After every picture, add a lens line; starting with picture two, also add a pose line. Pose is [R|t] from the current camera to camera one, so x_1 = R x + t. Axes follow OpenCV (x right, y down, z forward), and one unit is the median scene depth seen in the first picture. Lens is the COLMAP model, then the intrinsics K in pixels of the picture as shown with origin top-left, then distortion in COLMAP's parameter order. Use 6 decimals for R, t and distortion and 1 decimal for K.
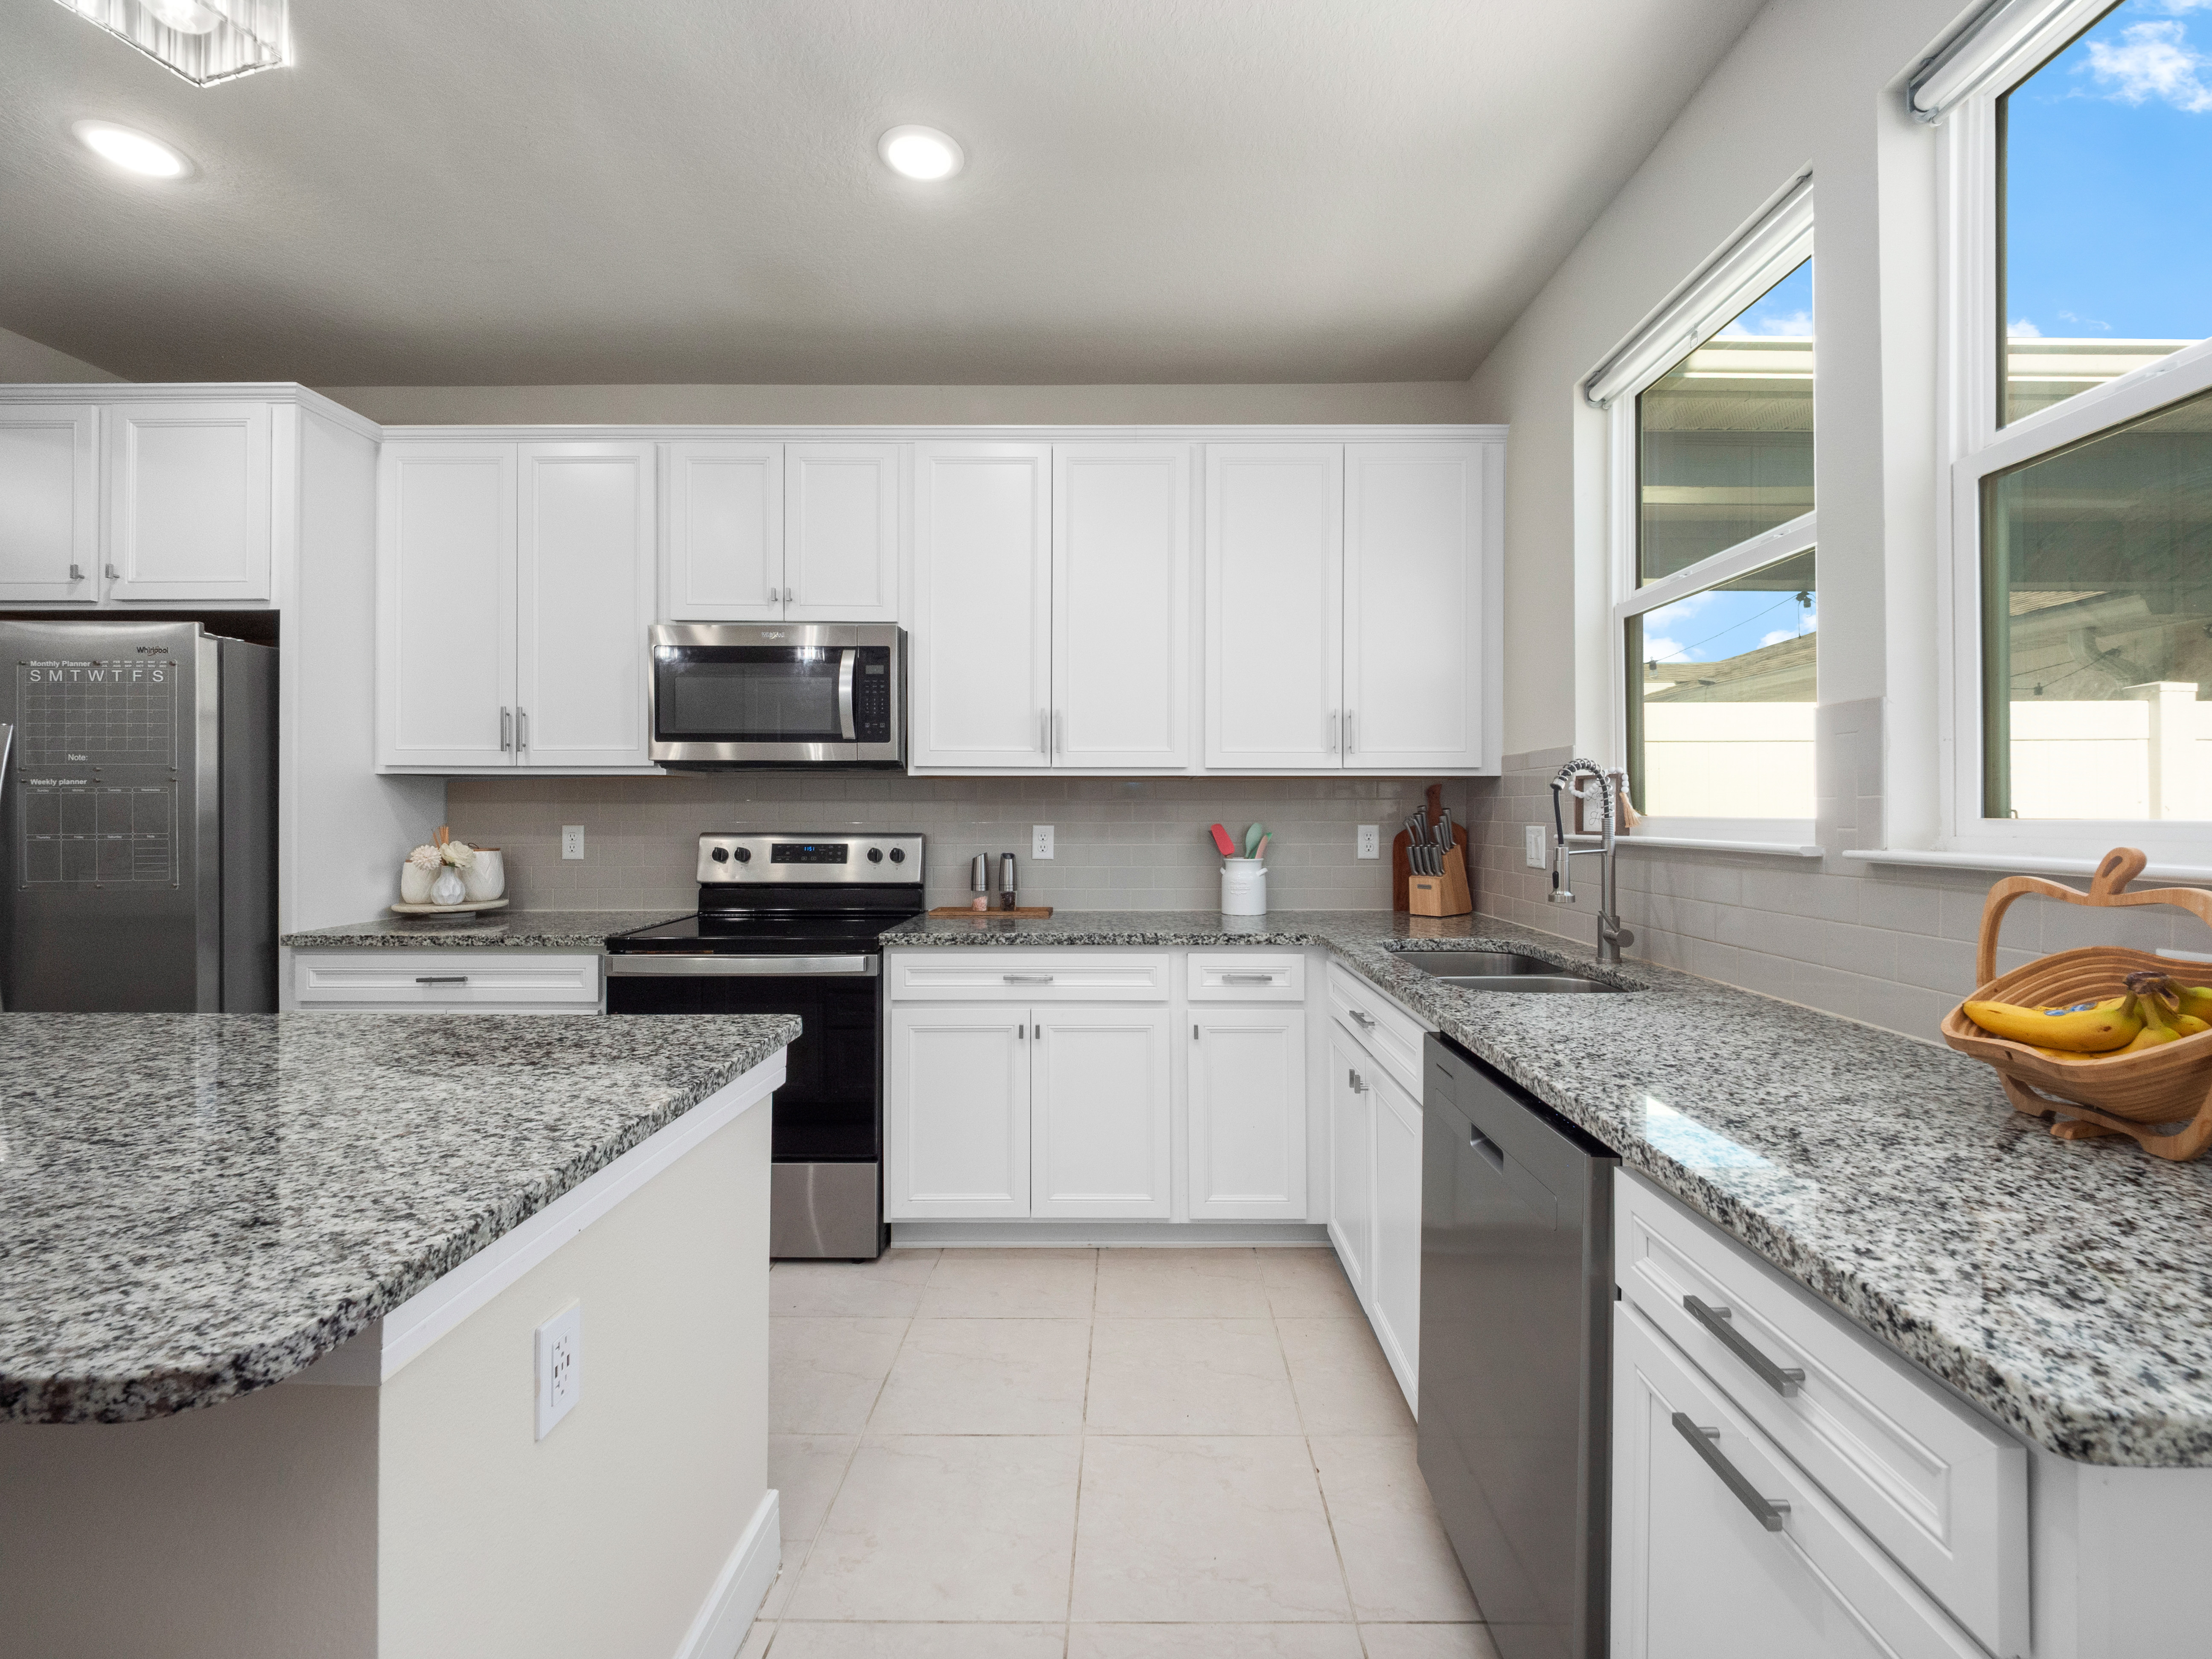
lens RADIAL K [[966.0, 0, 1104.9], [0, 966.0, 817.7], [0, 0, 1]] dist [-0.000023, -0.002446]
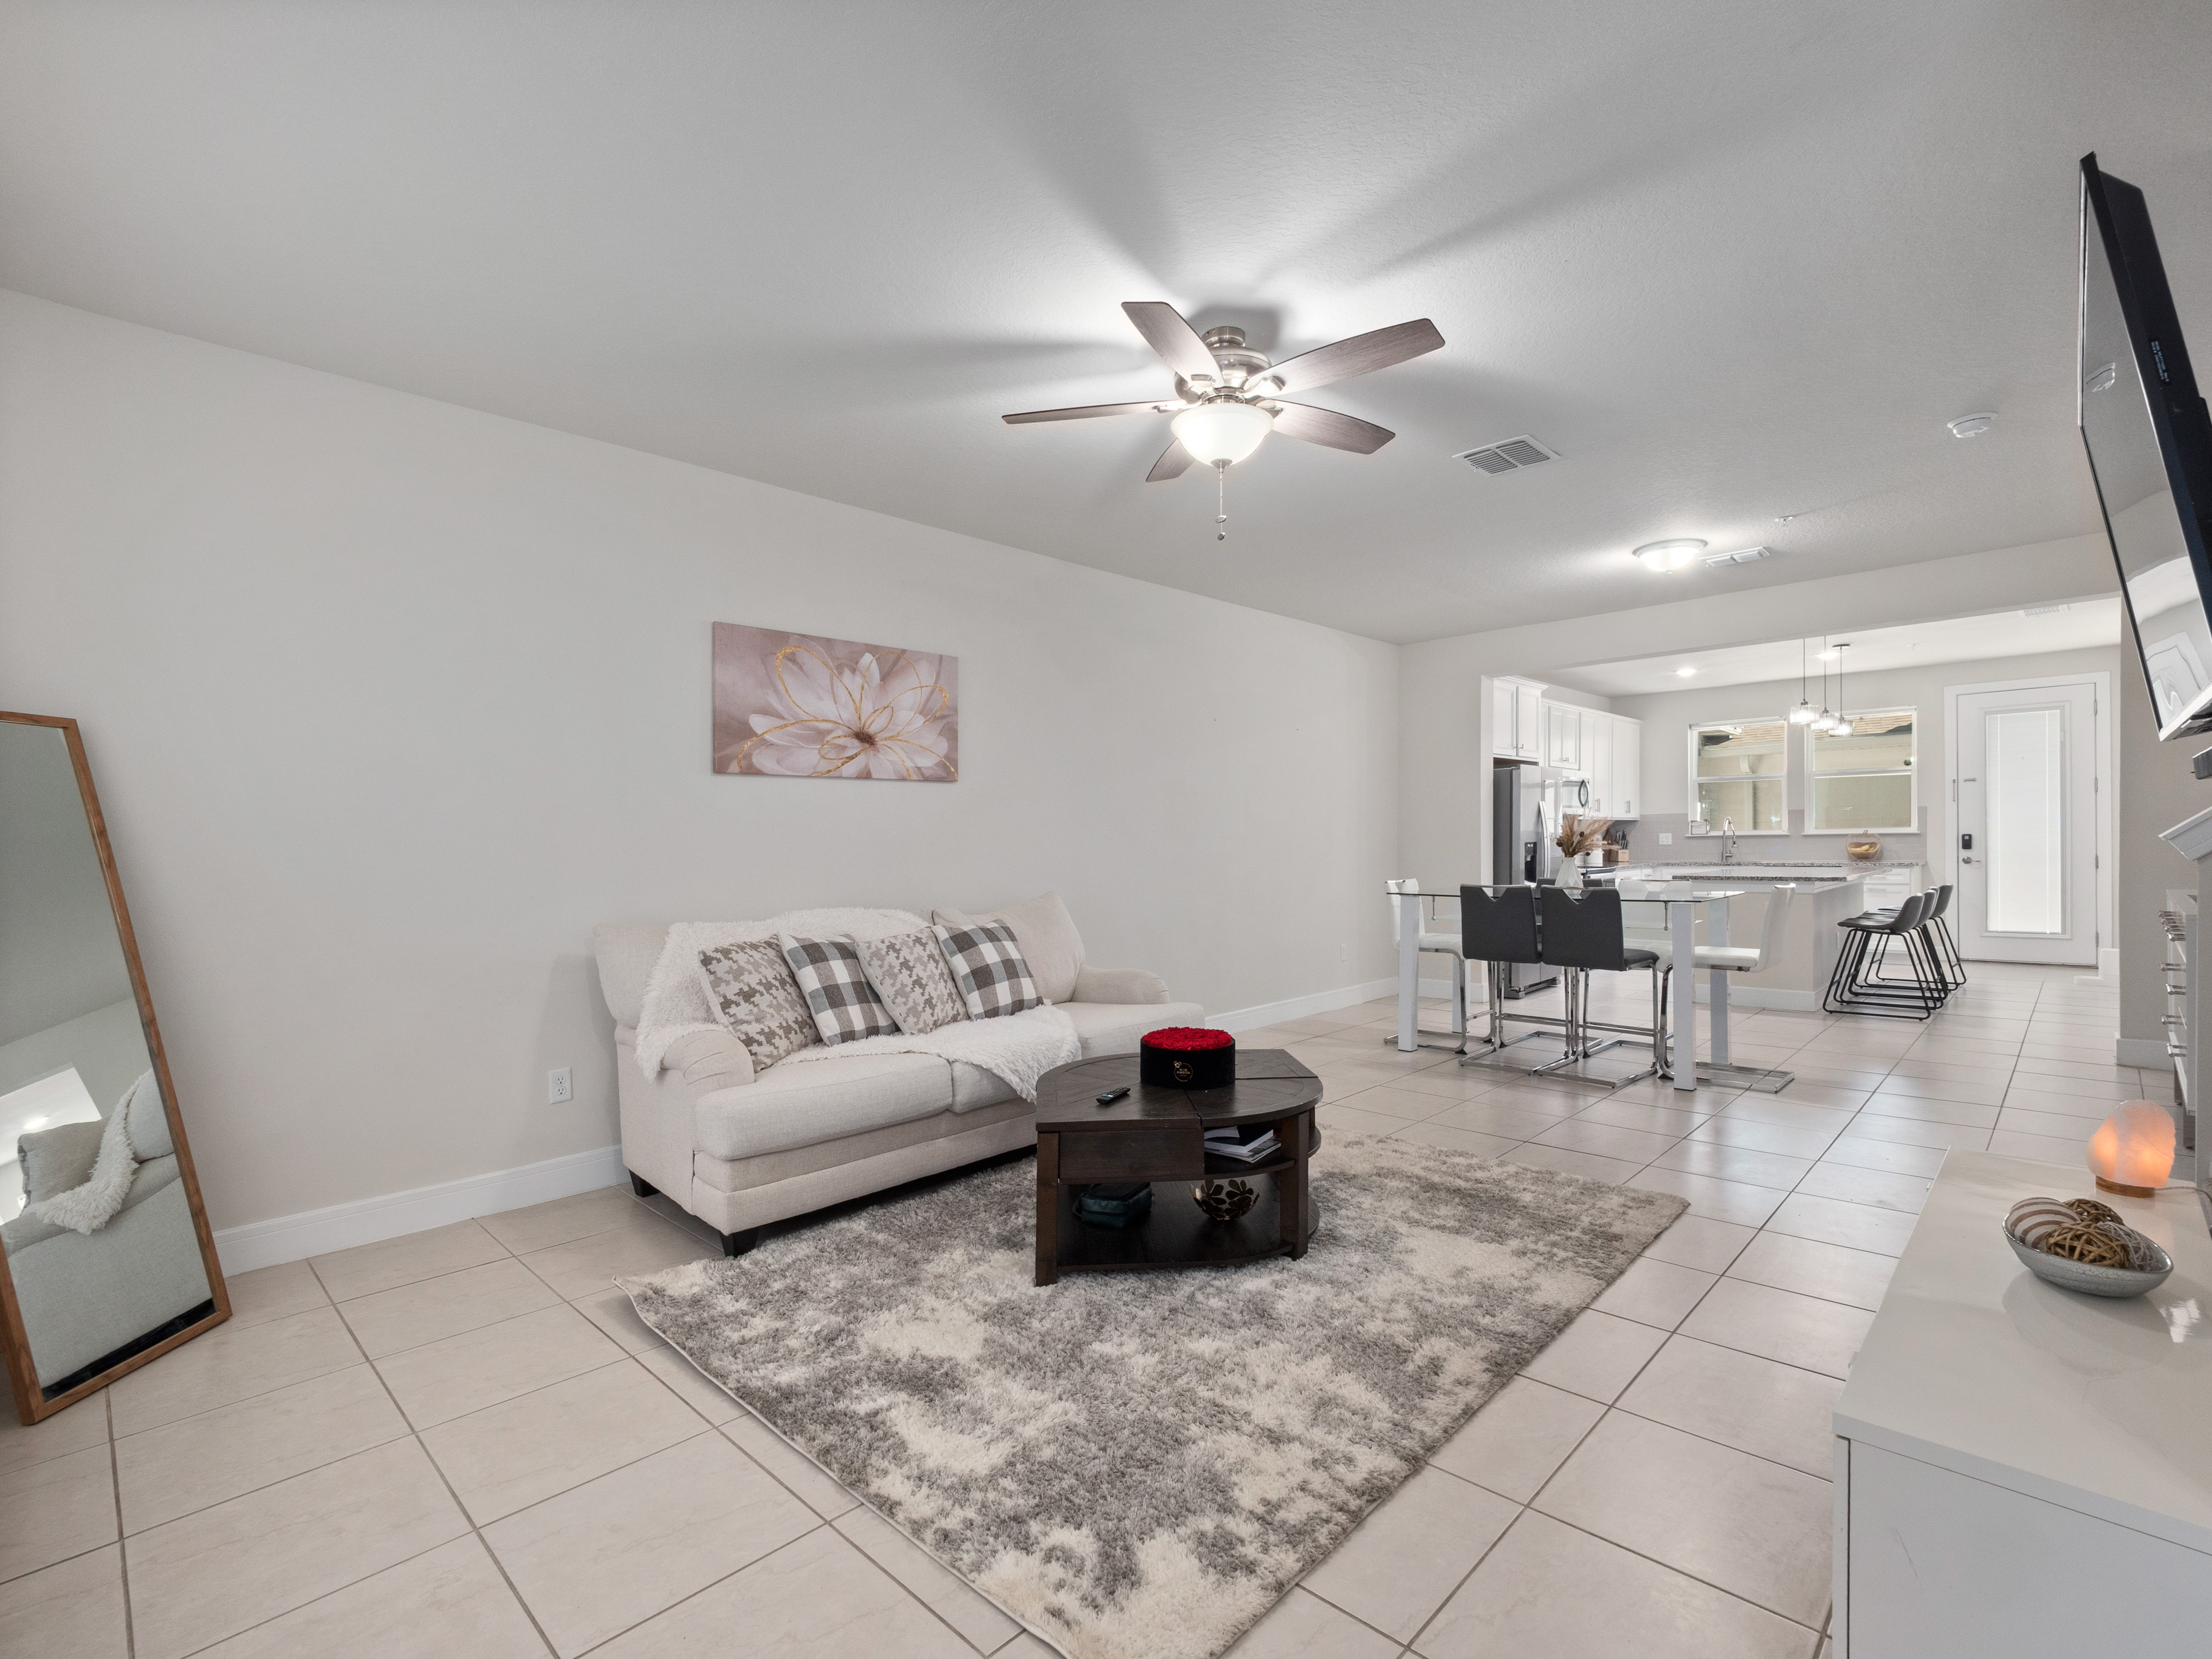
lens RADIAL K [[1016.3, 0, 1071.3], [0, 1016.3, 862.3], [0, 0, 1]] dist [-0.014780, -0.000531]
pose [[0.703117, -0.024943, 0.710637, -3.580803], [0.020066, 0.999683, 0.015234, 0.011981], [-0.710791, 0.003548, 0.703394, -0.132008]]
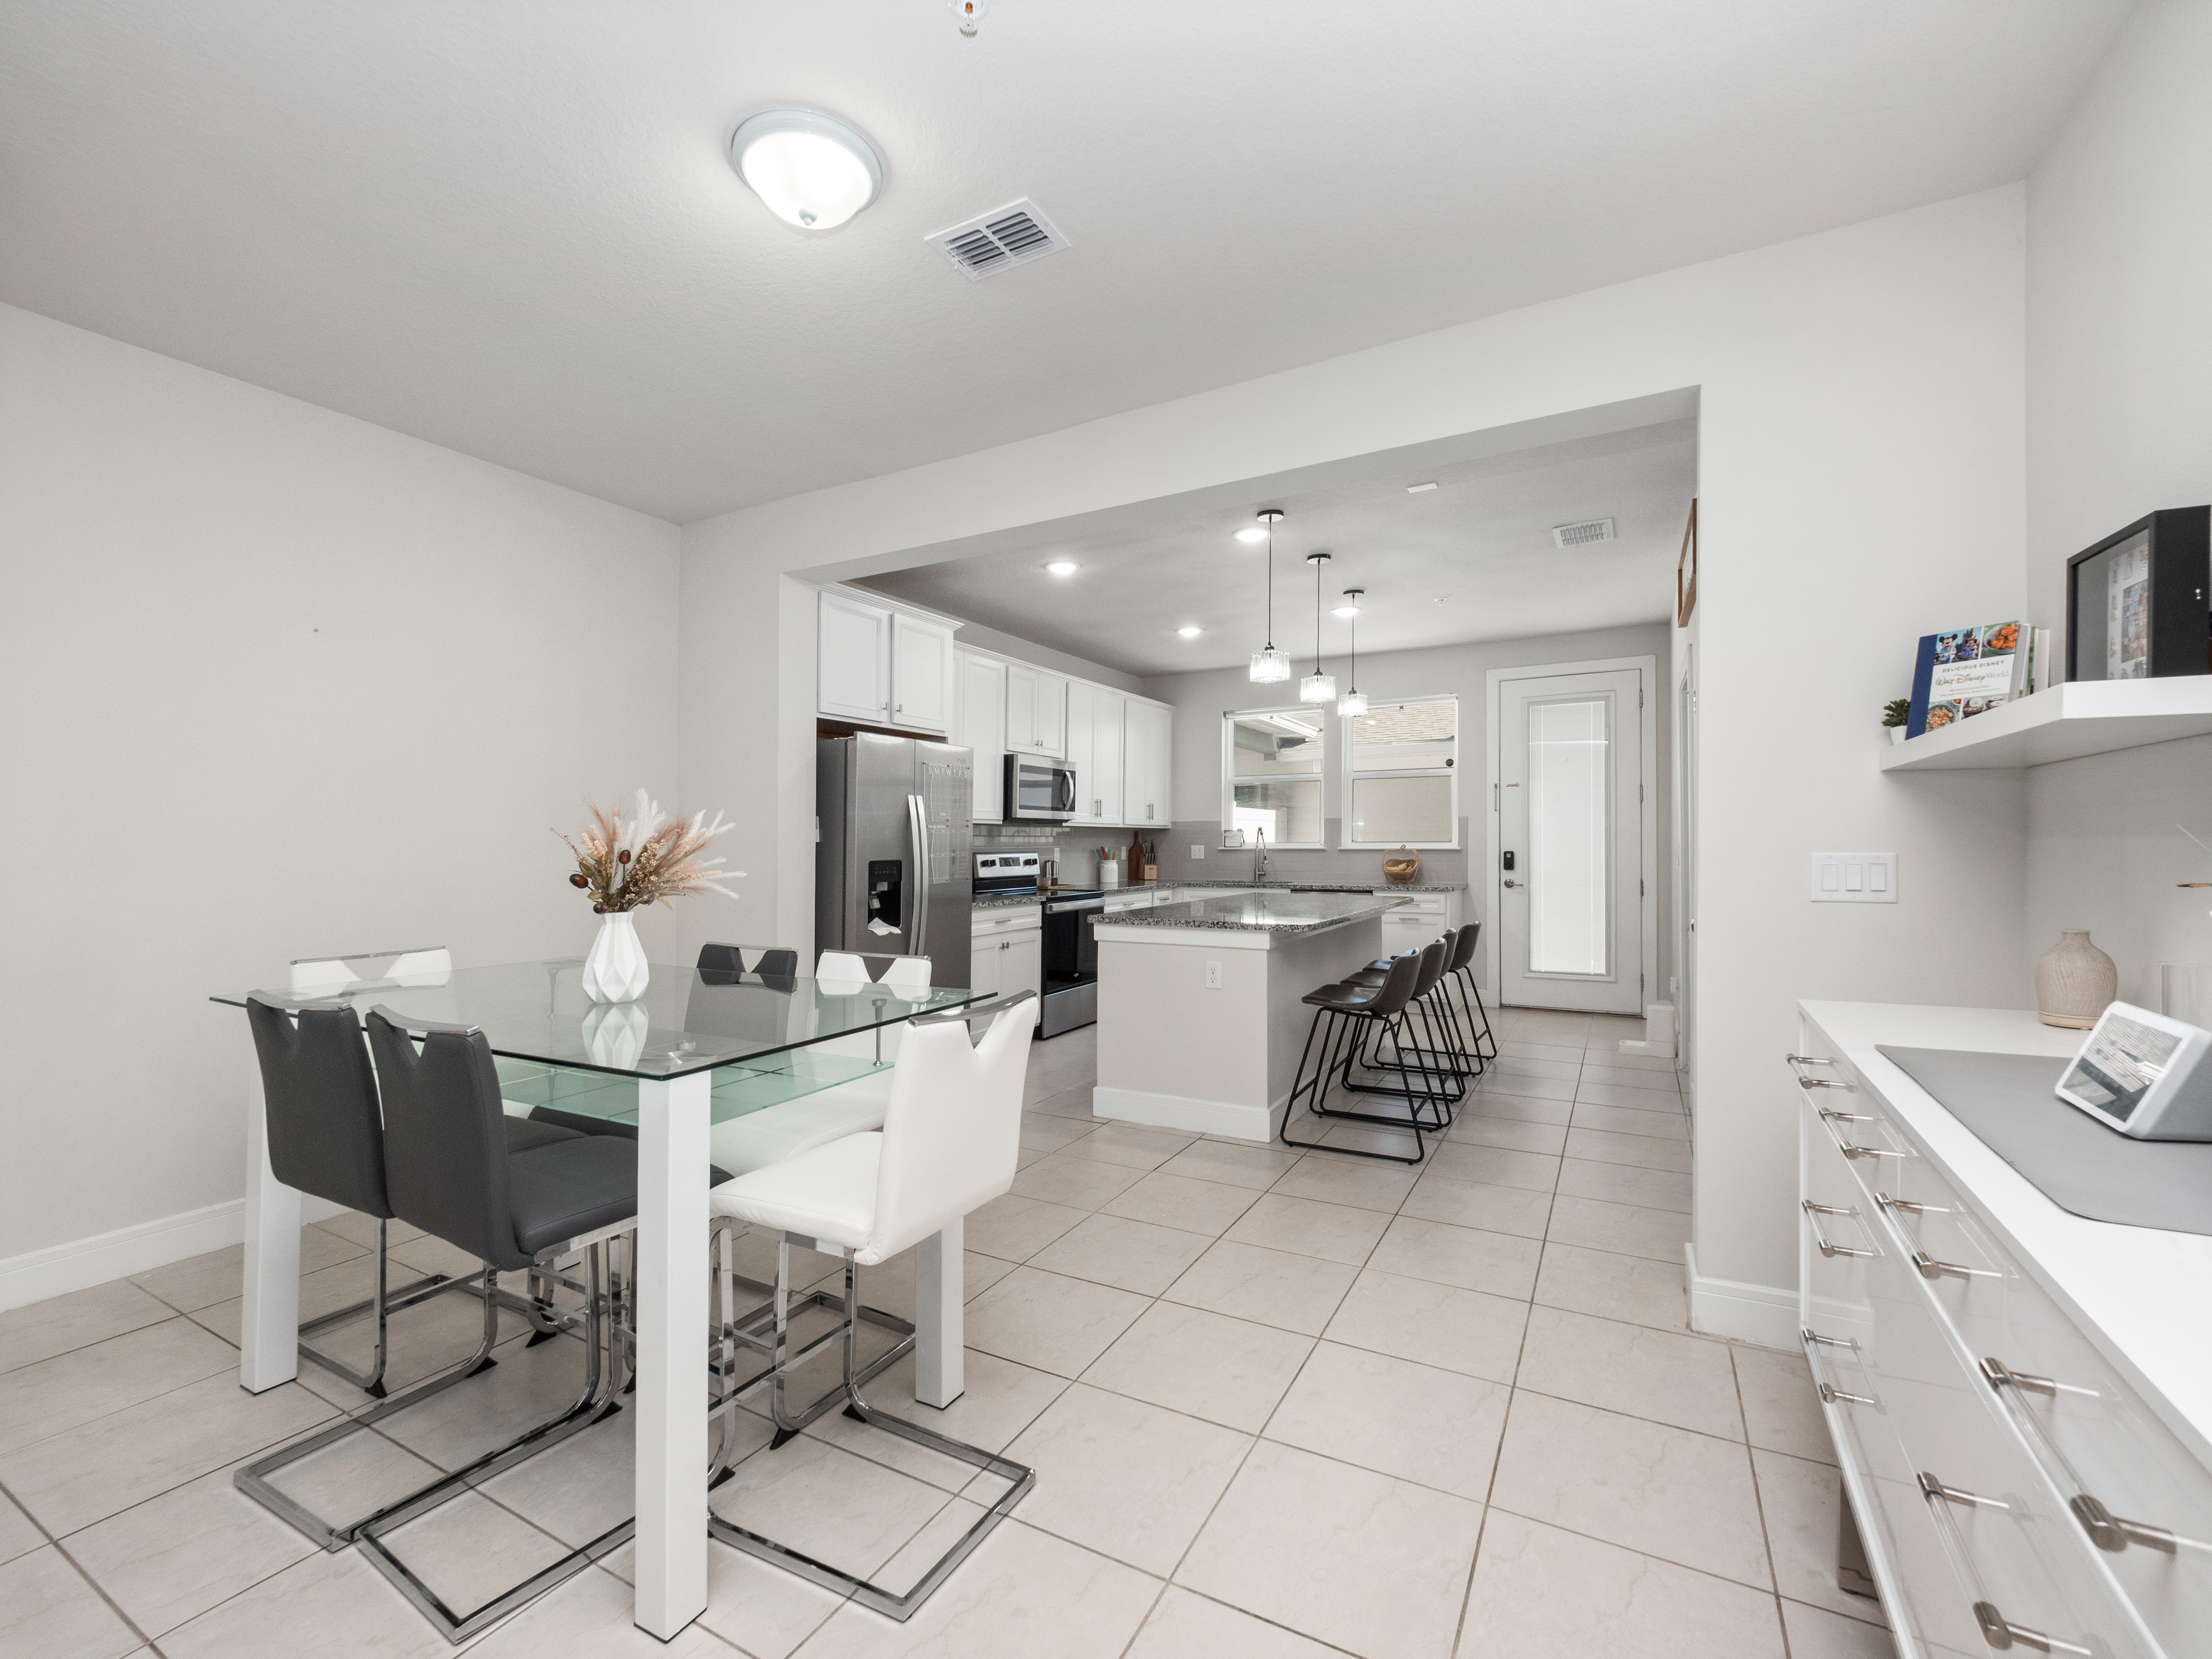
lens RADIAL K [[966.0, 0, 1075.2], [0, 966.0, 858.7], [0, 0, 1]] dist [-0.000023, -0.002446]
pose [[0.483913, -0.017090, 0.874949, -2.159705], [0.009161, 0.999853, 0.014464, 0.001879], [-0.875068, 0.001016, 0.483999, -0.138589]]
